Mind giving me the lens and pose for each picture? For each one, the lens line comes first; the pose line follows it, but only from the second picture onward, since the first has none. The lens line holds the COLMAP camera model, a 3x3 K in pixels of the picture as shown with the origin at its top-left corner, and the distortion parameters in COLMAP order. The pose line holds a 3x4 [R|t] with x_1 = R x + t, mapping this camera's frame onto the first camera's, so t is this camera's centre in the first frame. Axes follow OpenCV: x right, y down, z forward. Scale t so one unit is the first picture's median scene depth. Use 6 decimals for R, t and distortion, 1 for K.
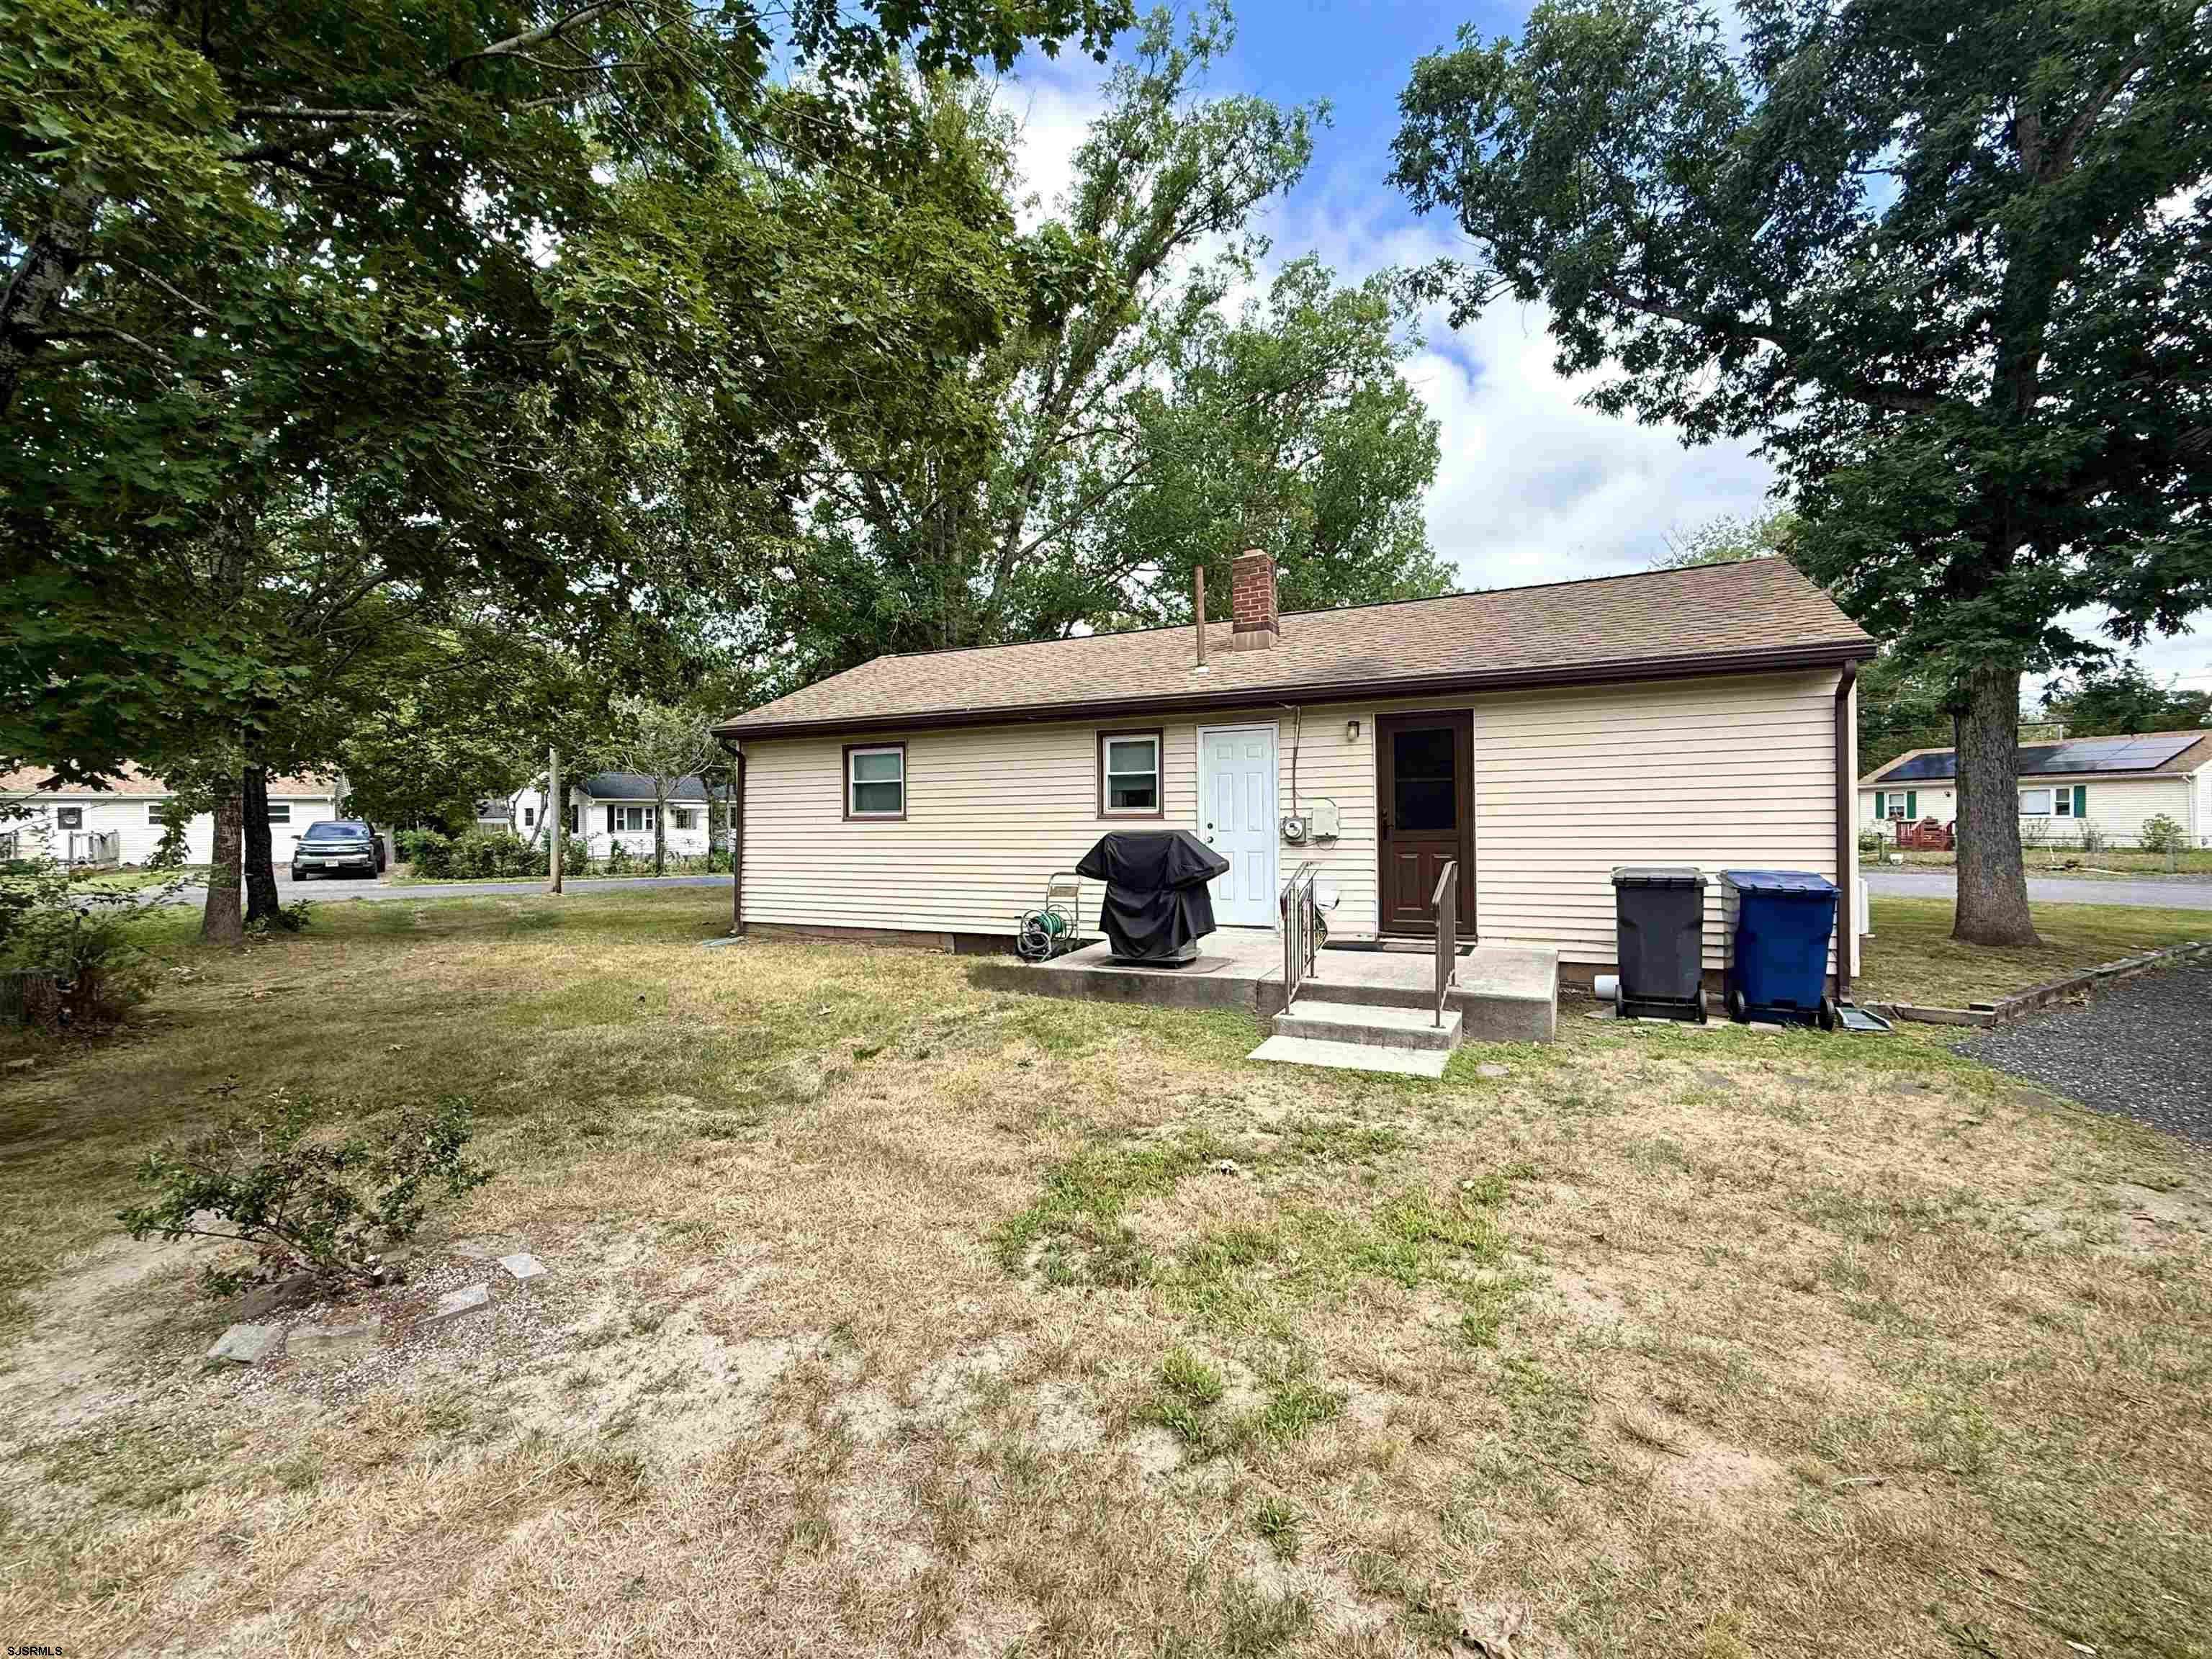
lens RADIAL K [[942.9, 0, 1106.0], [0, 942.9, 829.5], [0, 0, 1]] dist [0.005804, 0.000041]
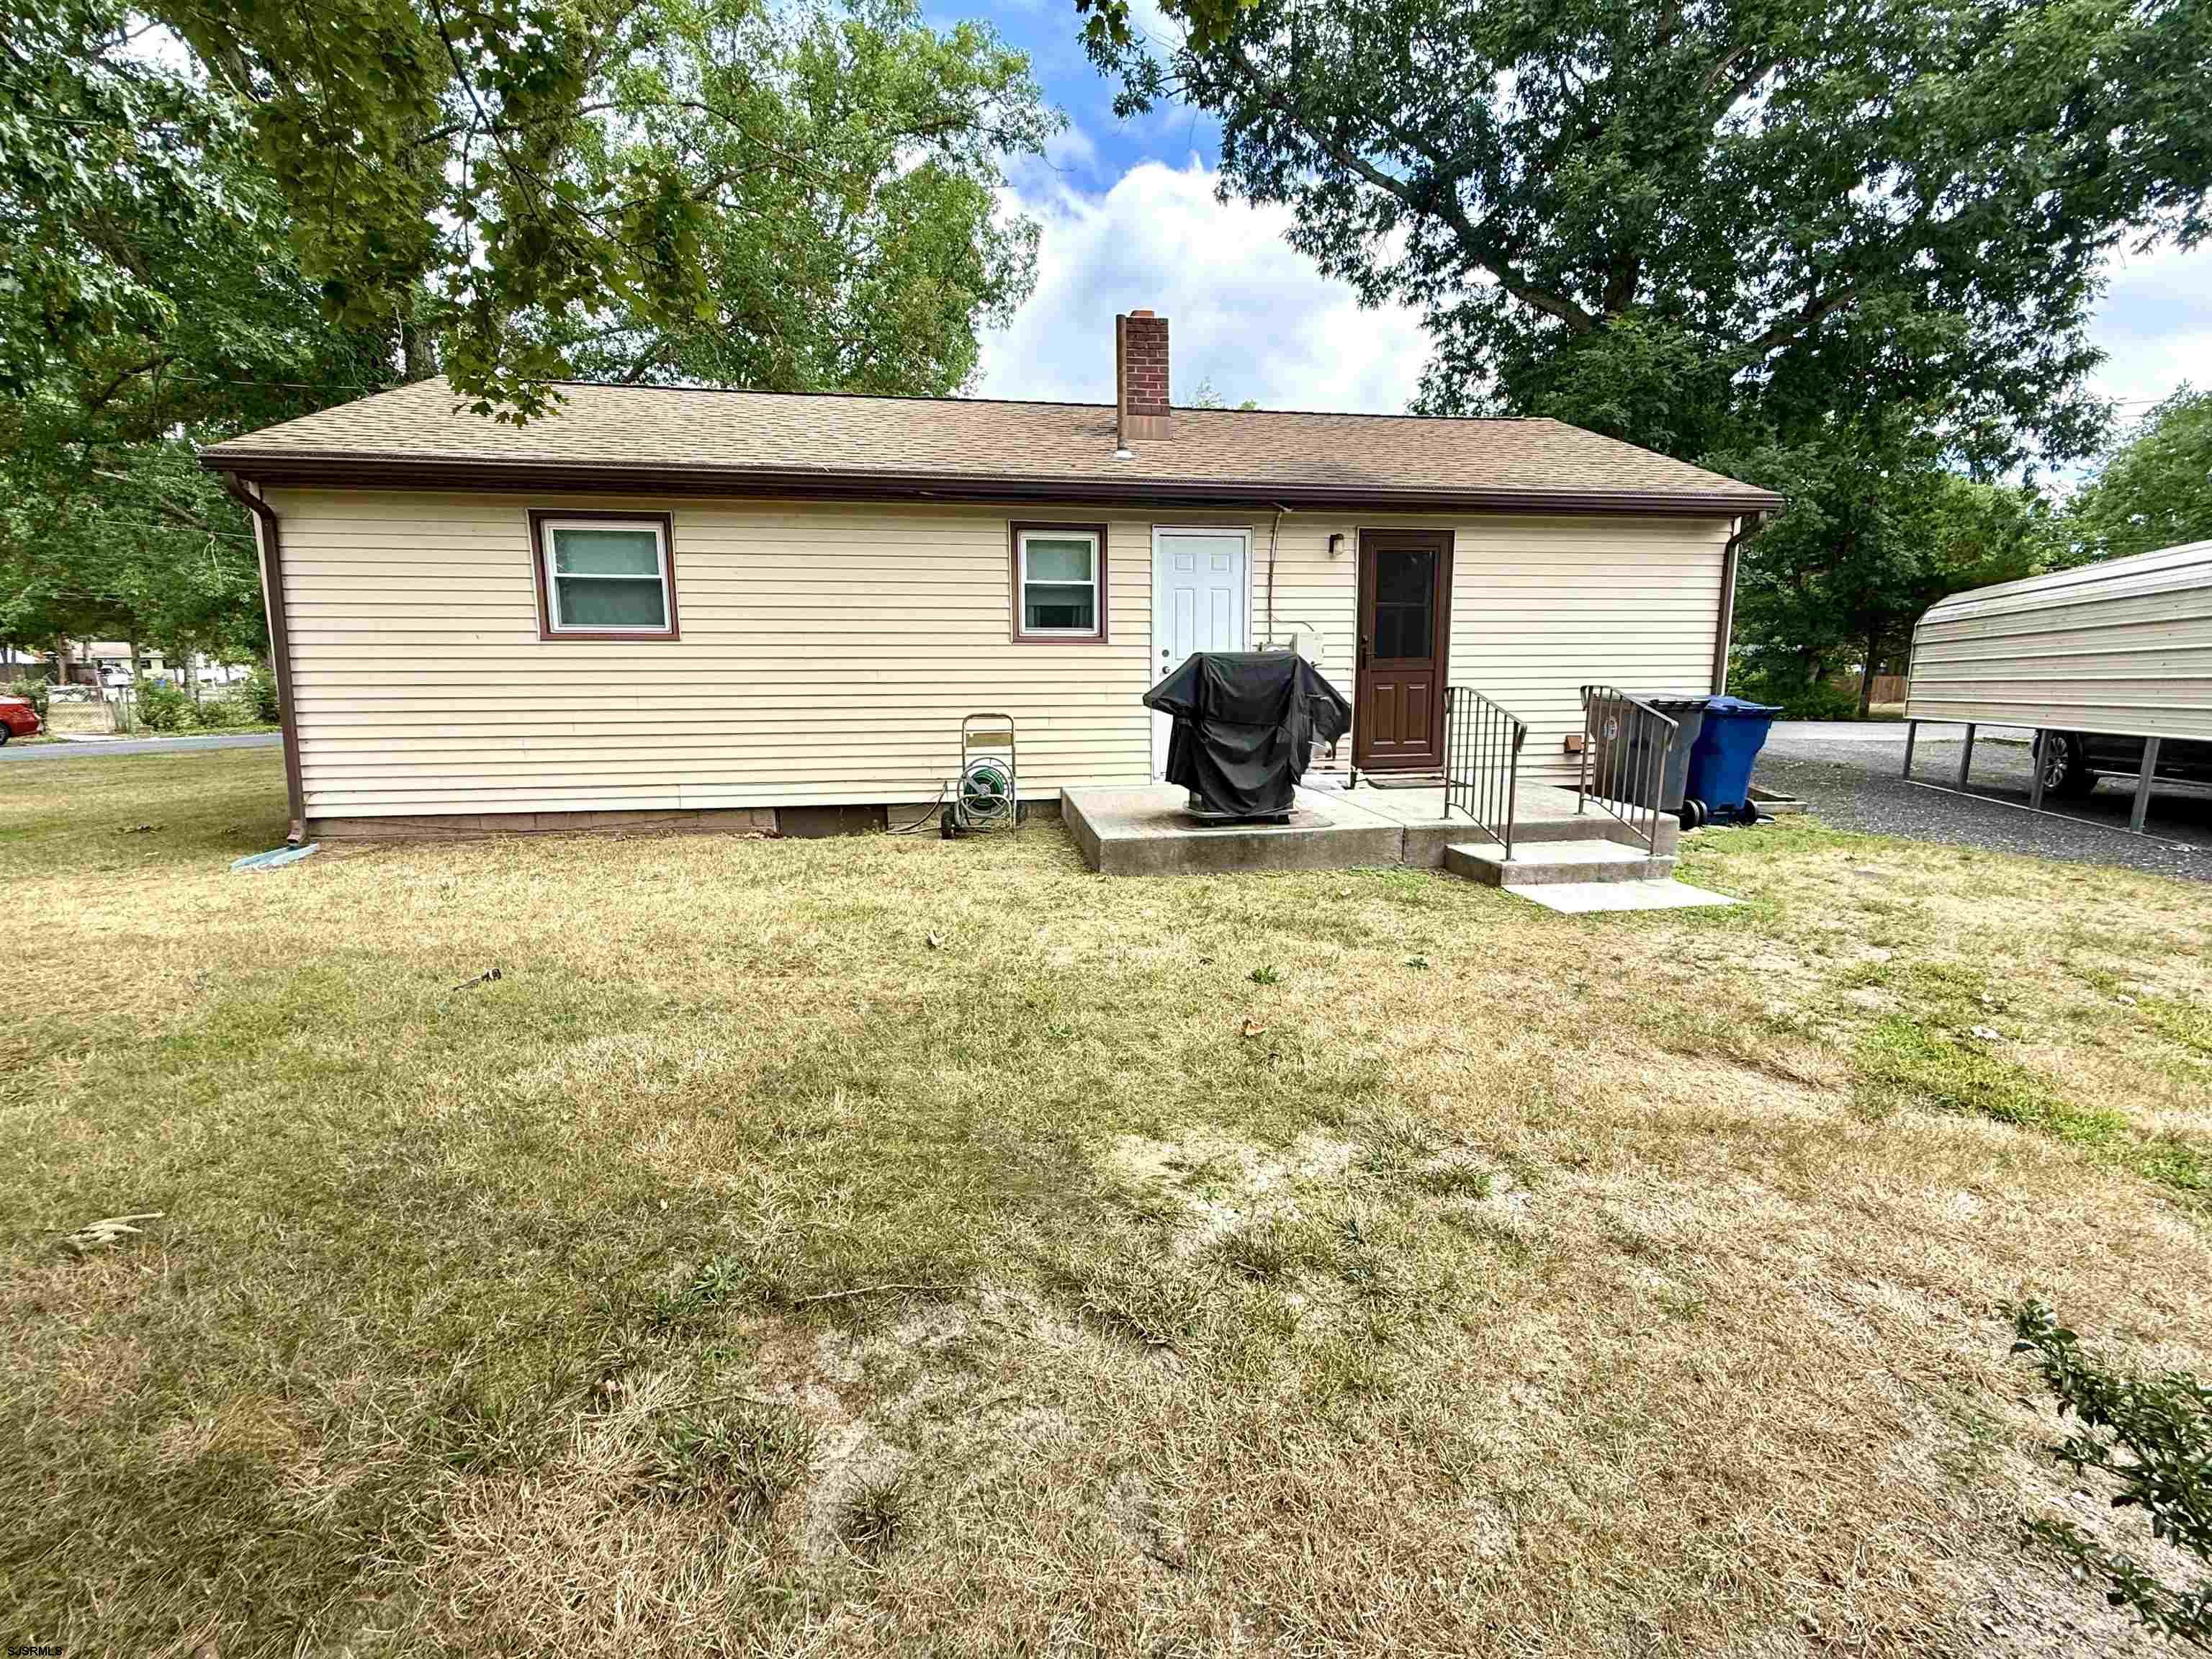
lens RADIAL K [[942.9, 0, 1106.0], [0, 942.9, 829.5], [0, 0, 1]] dist [0.005804, 0.000041]
pose [[0.815484, -0.087461, 0.572133, -0.398090], [-0.000453, 0.988420, 0.151743, 0.022425], [-0.578779, -0.124003, 0.806001, 0.332050]]
